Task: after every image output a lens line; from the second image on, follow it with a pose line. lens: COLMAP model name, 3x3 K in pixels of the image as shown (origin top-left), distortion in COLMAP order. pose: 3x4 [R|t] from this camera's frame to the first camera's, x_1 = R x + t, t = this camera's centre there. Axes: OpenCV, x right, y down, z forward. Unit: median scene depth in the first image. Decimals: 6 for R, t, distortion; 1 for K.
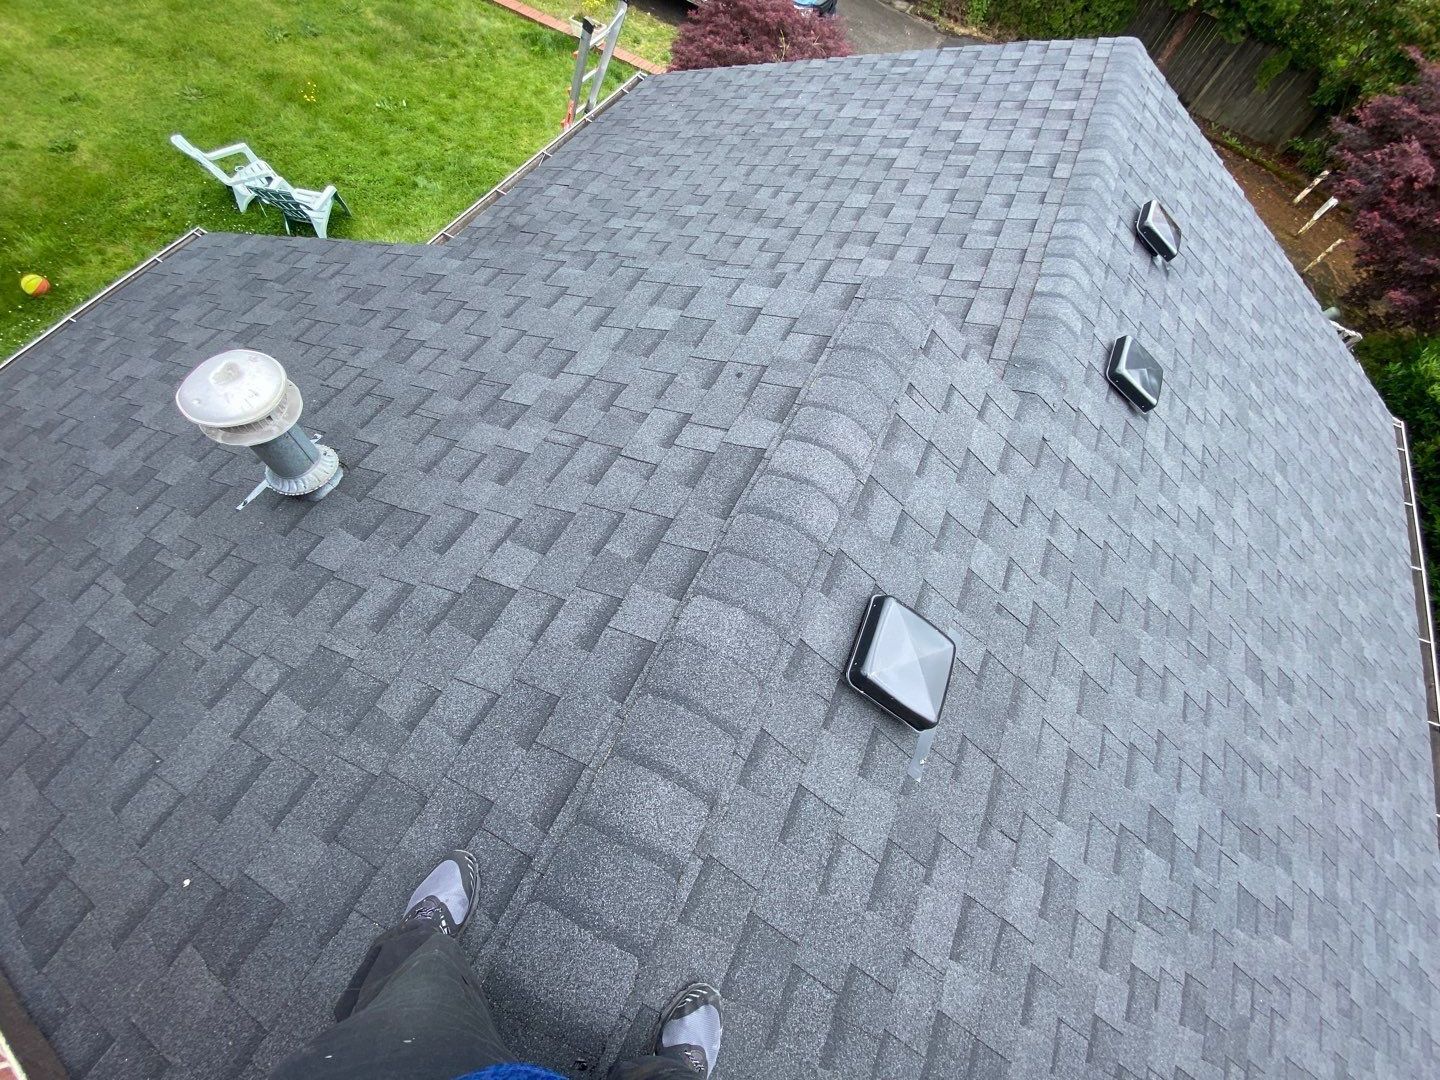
lens RADIAL K [[584.1, 0, 722.1], [0, 584.1, 542.5], [0, 0, 1]] dist [0.016131, -0.018284]
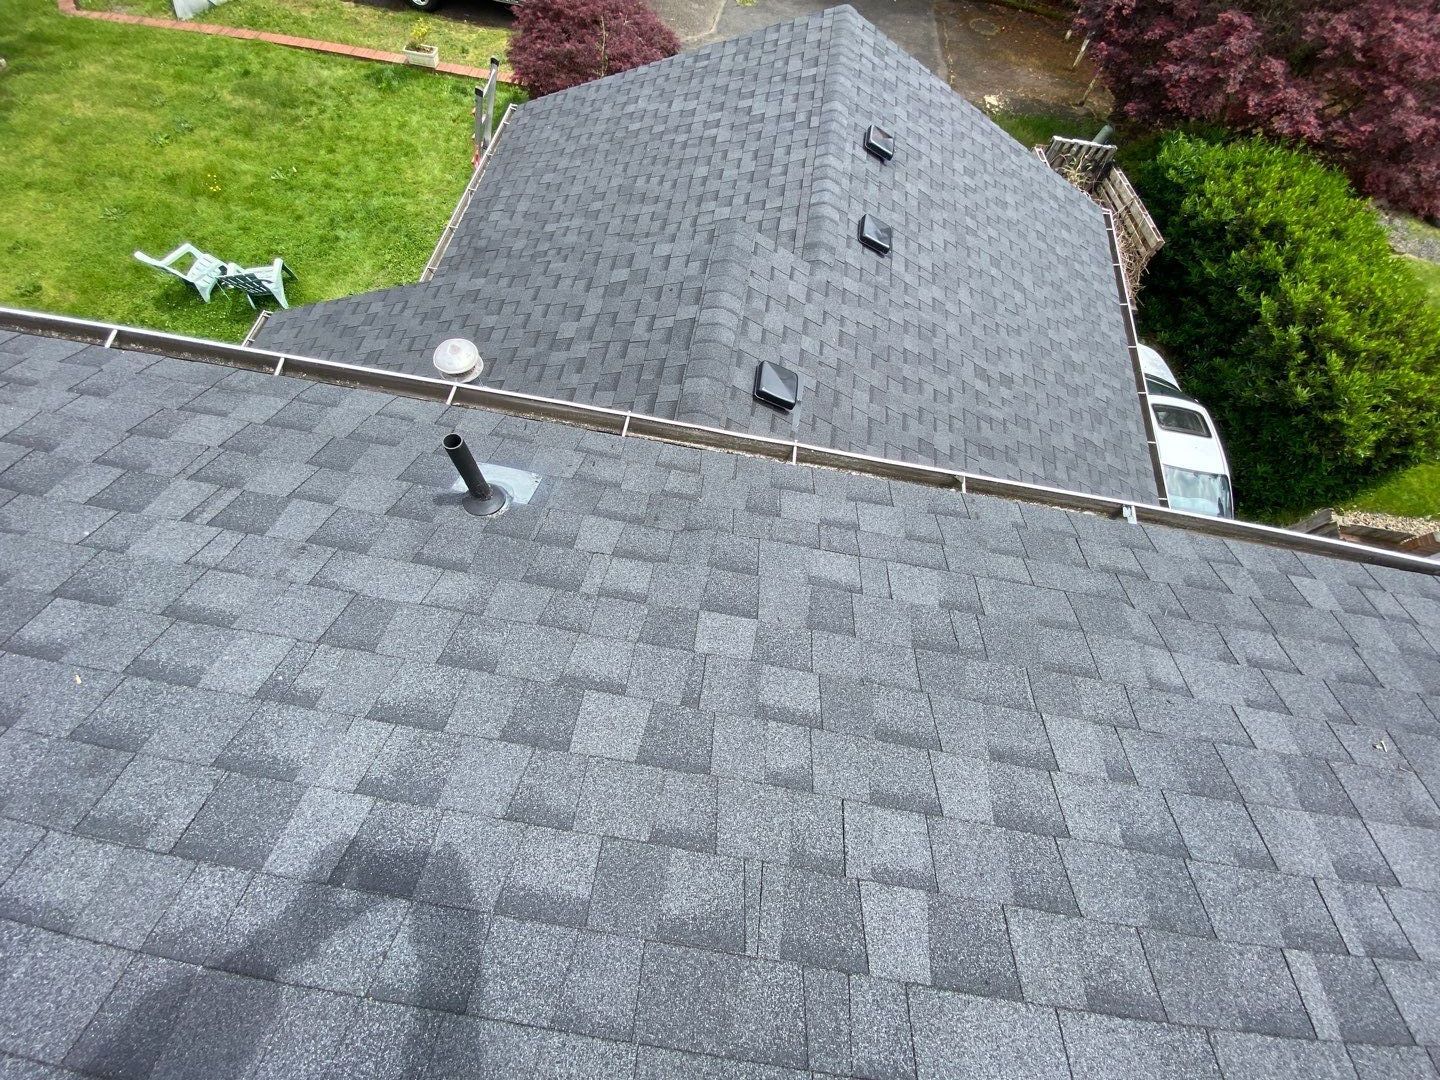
lens RADIAL K [[584.1, 0, 722.1], [0, 584.1, 542.5], [0, 0, 1]] dist [0.016131, -0.018284]
pose [[0.950647, -0.305237, 0.055694, -0.102078], [0.300371, 0.950344, 0.081391, 0.242371], [-0.077772, -0.060645, 0.995125, -0.609618]]
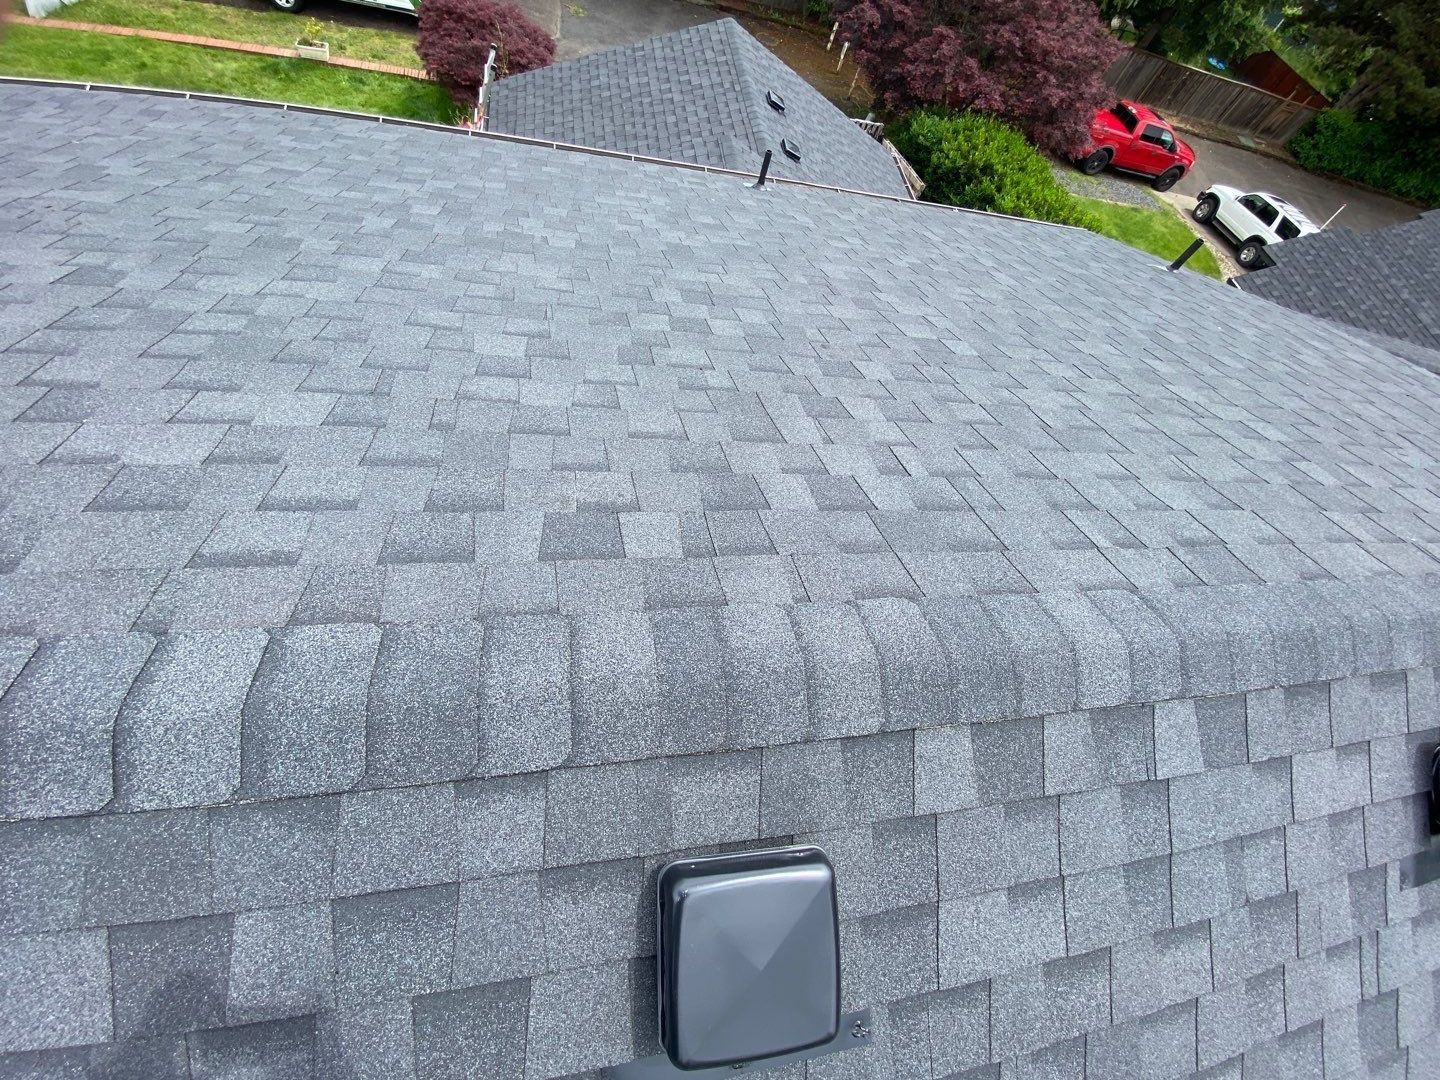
lens RADIAL K [[584.1, 0, 722.1], [0, 584.1, 542.5], [0, 0, 1]] dist [0.016131, -0.018284]
pose [[0.831291, -0.472413, 0.292883, -1.118772], [0.442514, 0.881341, 0.165589, 0.651009], [-0.336356, -0.008048, 0.941700, -1.364580]]
